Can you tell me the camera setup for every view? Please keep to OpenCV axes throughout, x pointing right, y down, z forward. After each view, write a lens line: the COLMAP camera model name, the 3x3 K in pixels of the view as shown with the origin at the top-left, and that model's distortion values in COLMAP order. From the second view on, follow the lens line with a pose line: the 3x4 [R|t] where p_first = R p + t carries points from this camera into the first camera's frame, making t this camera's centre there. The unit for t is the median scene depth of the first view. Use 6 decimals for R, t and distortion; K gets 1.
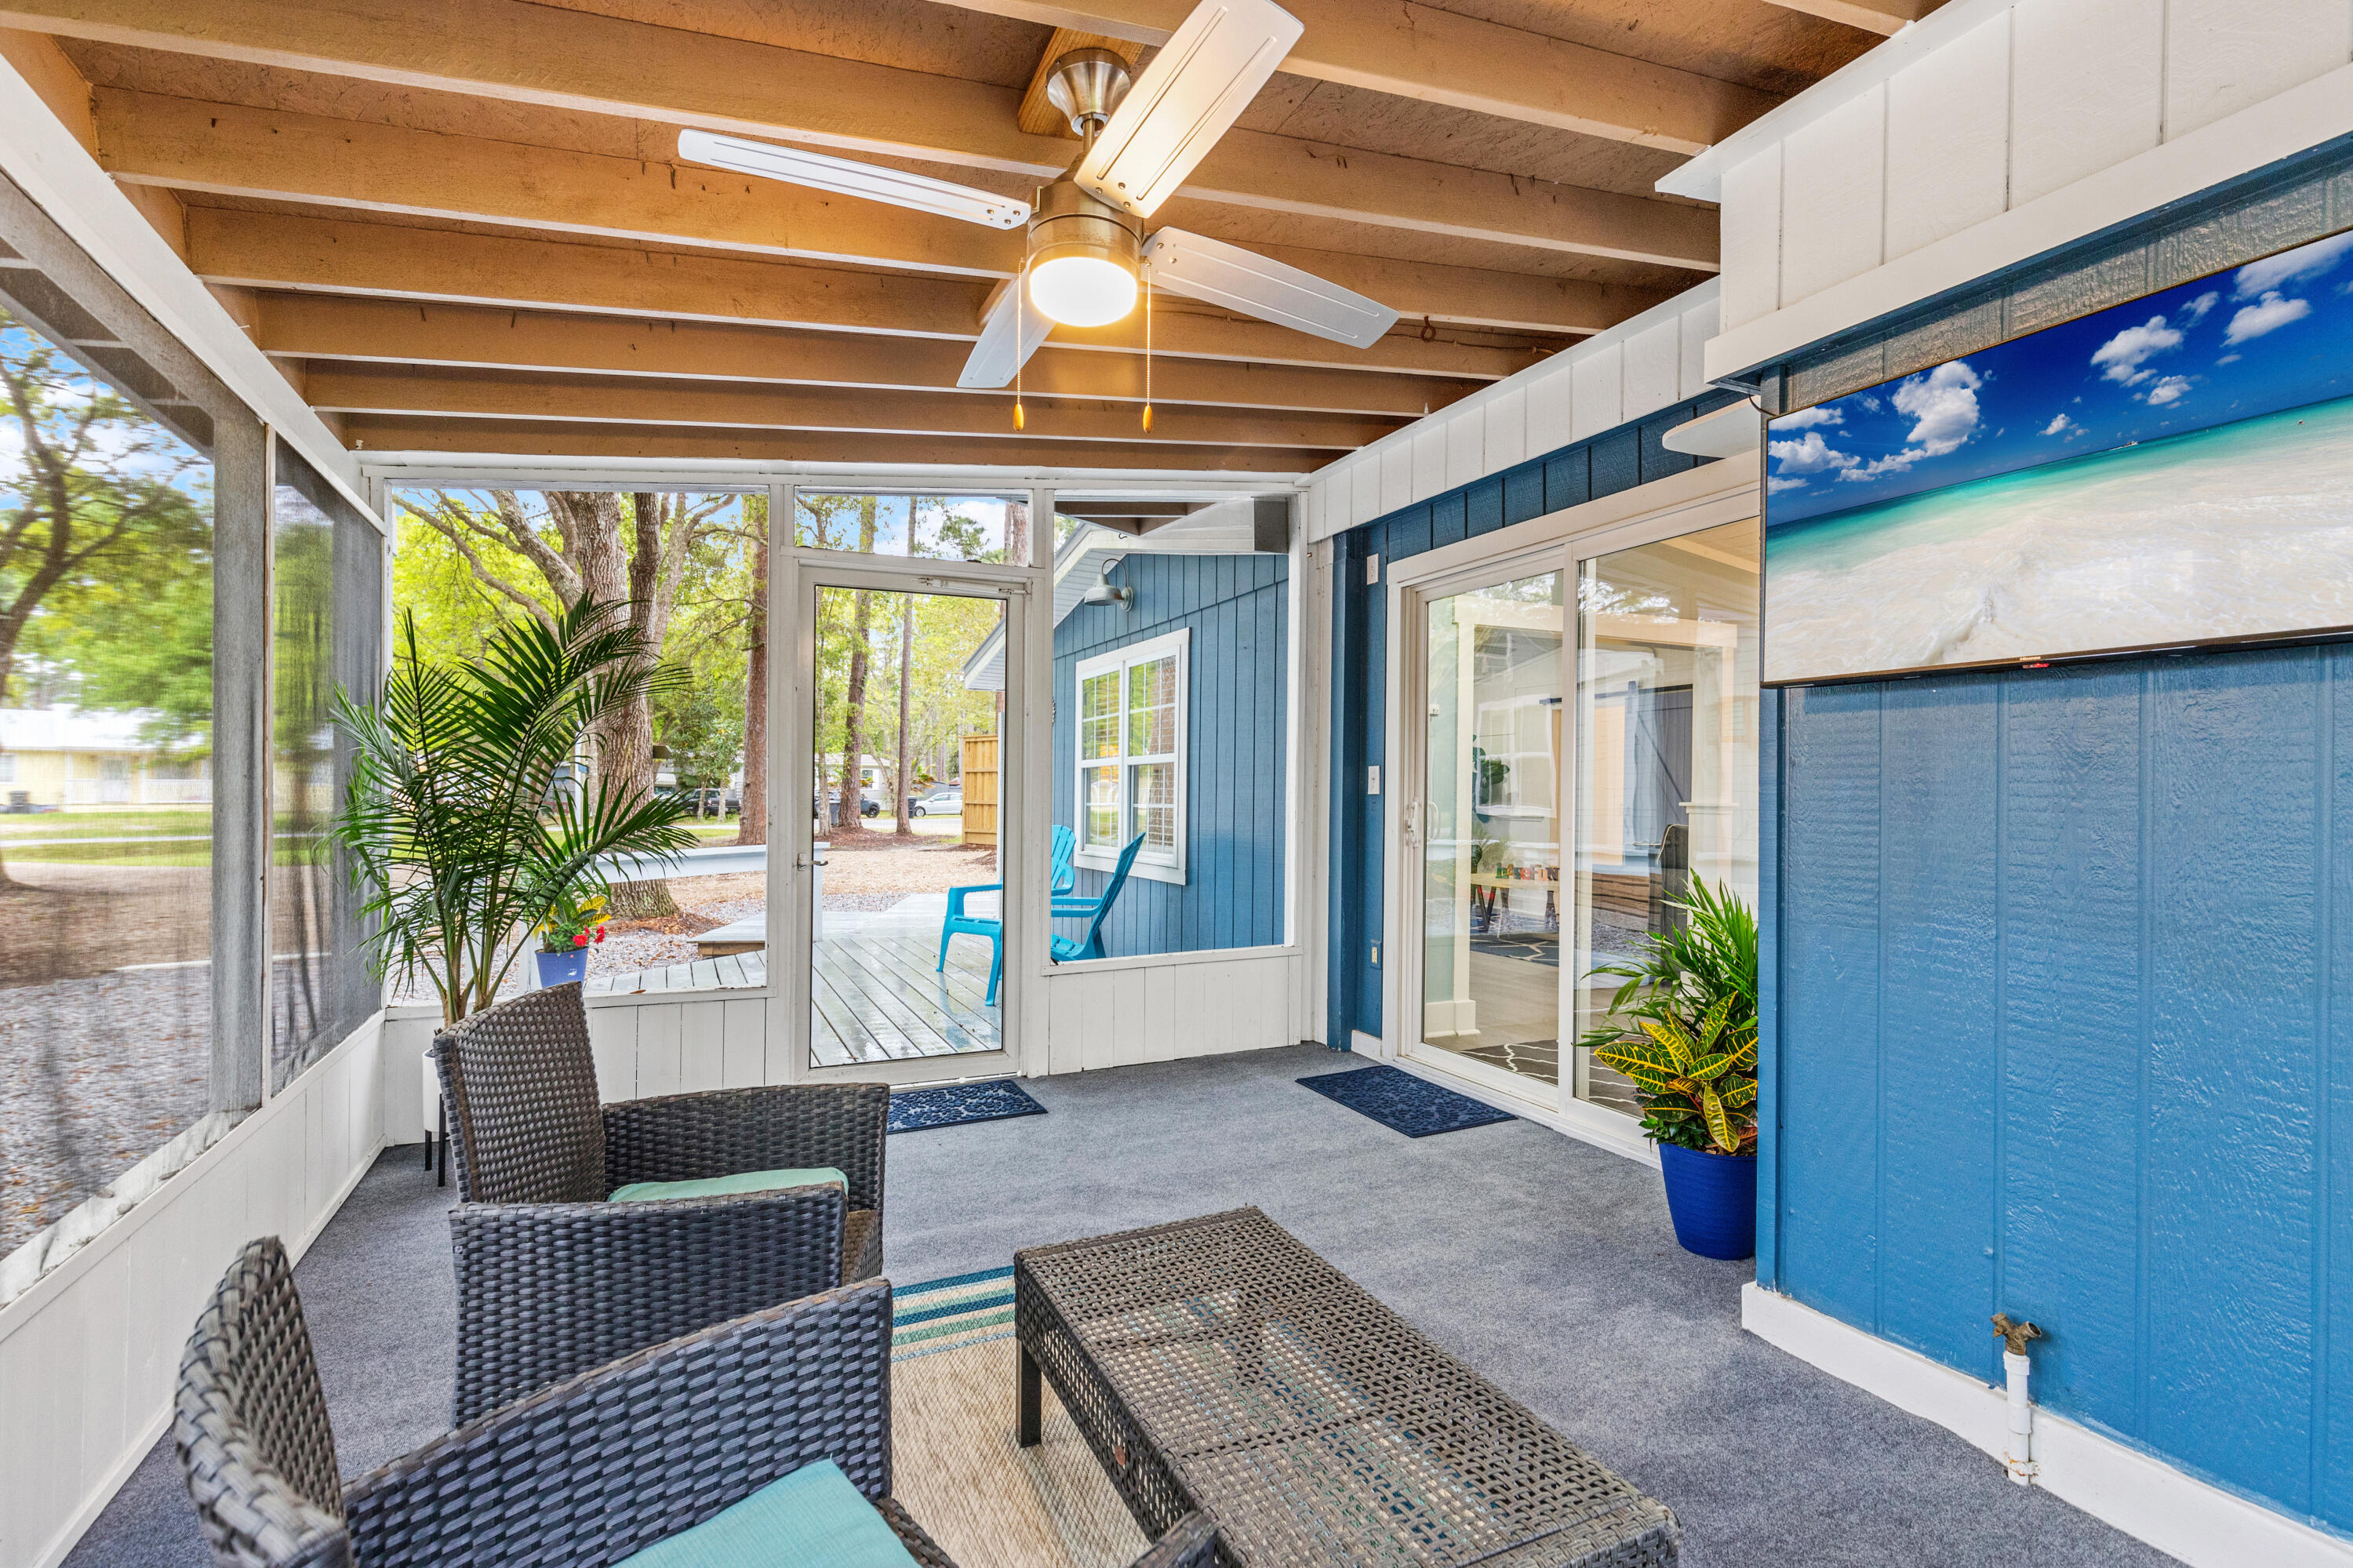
lens RADIAL K [[1081.9, 0, 1173.2], [0, 1081.9, 787.3], [0, 0, 1]] dist [0.004112, 0.000722]
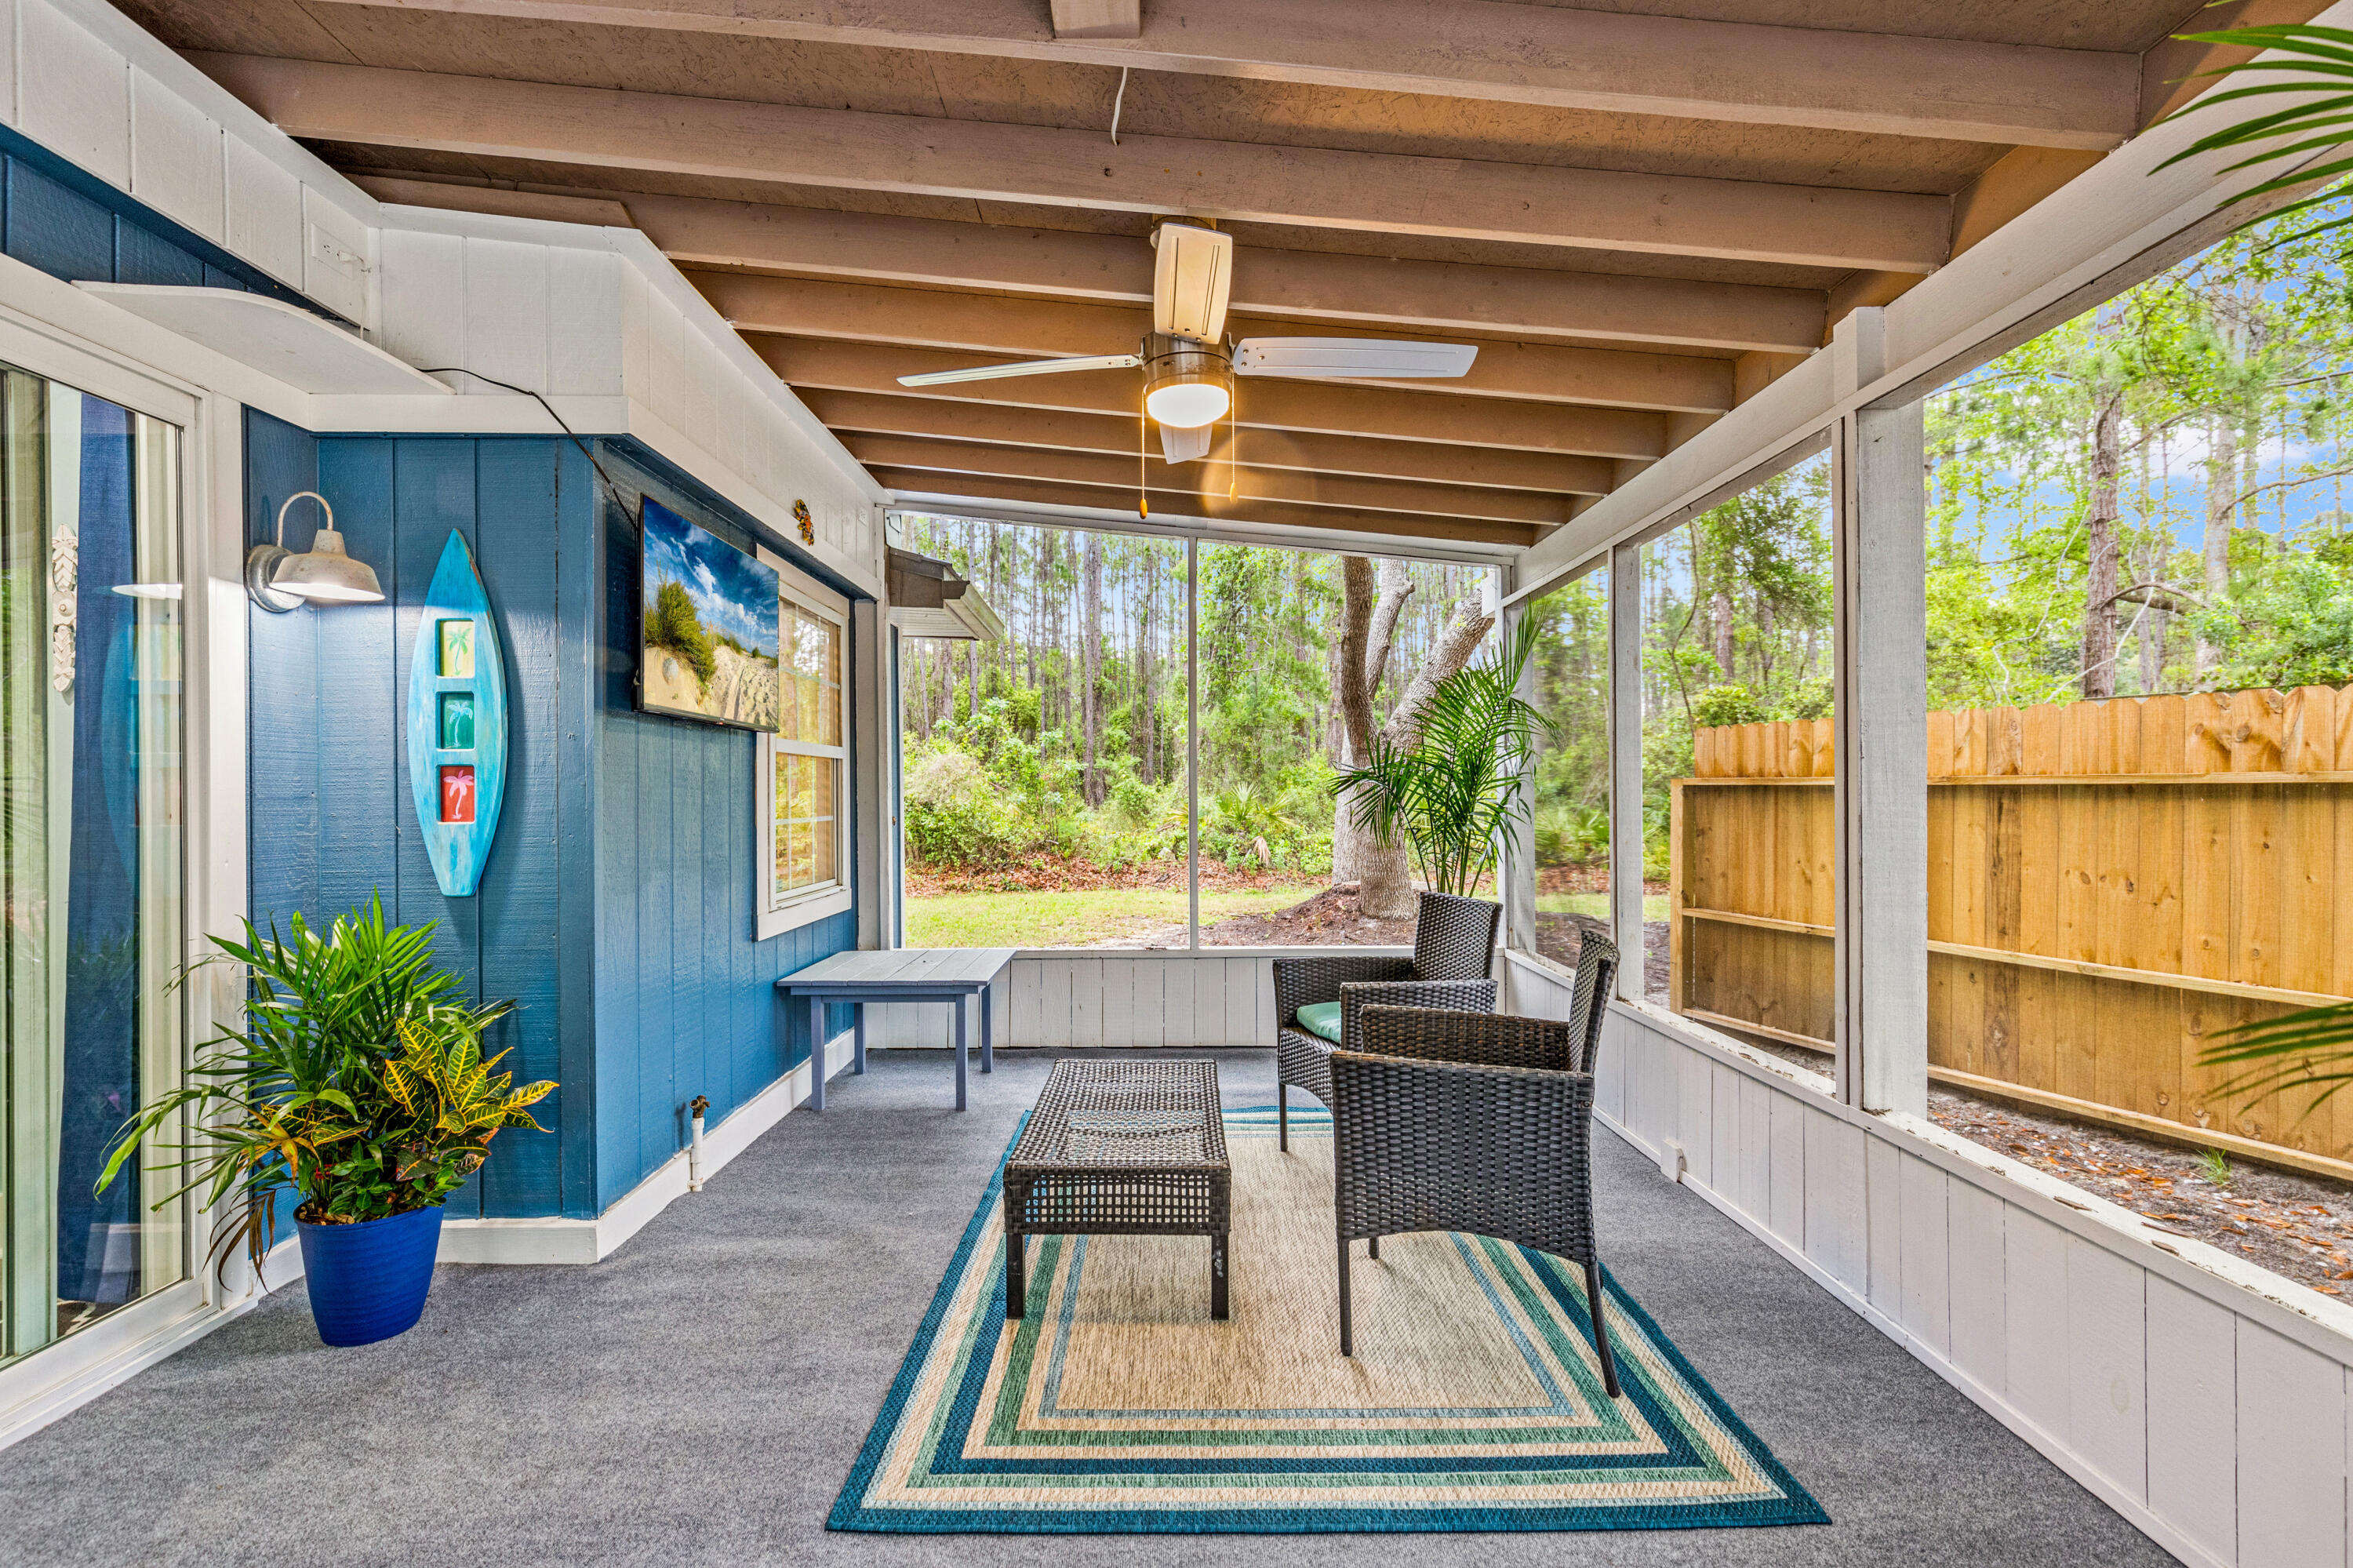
lens RADIAL K [[1081.9, 0, 1173.2], [0, 1081.9, 787.3], [0, 0, 1]] dist [0.004112, 0.000722]
pose [[-0.902659, 0.002935, 0.430347, -0.398104], [0.002501, 0.999996, -0.001574, 0.005235], [-0.430349, -0.000345, -0.902662, 1.382355]]
